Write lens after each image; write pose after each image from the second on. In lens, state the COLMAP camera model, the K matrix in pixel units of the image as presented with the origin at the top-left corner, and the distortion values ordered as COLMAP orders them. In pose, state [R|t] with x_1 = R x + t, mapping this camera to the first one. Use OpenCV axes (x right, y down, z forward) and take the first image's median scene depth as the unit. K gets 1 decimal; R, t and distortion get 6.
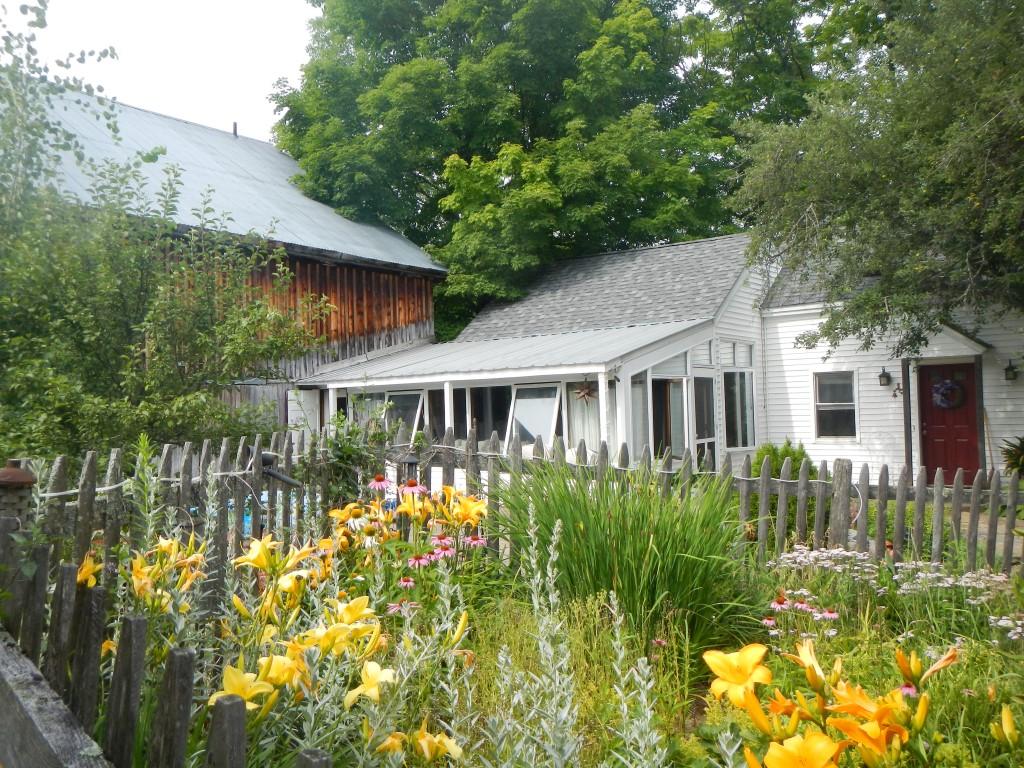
lens RADIAL K [[855.8, 0, 511.1], [0, 855.8, 406.4], [0, 0, 1]] dist [0.034602, -0.010037]
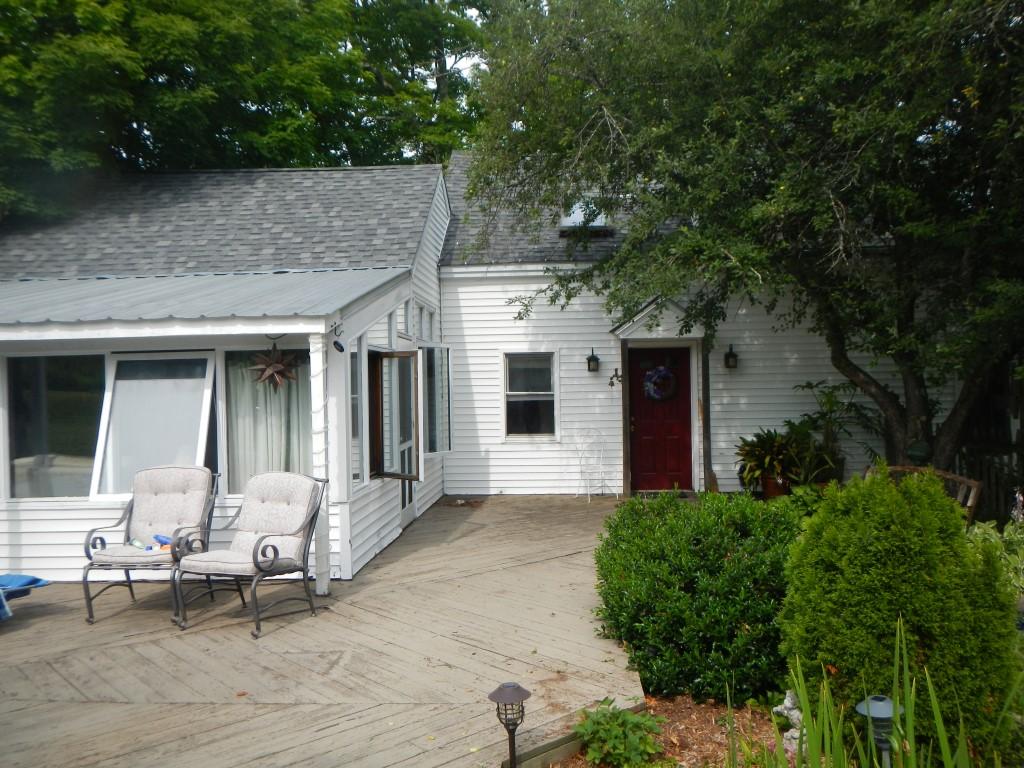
lens RADIAL K [[855.8, 0, 511.1], [0, 855.8, 406.4], [0, 0, 1]] dist [0.034602, -0.010037]
pose [[0.843399, 0.001310, 0.537286, -0.064150], [-0.010340, 0.999851, 0.013793, -0.001337], [-0.537188, -0.017188, 0.843287, 0.342953]]
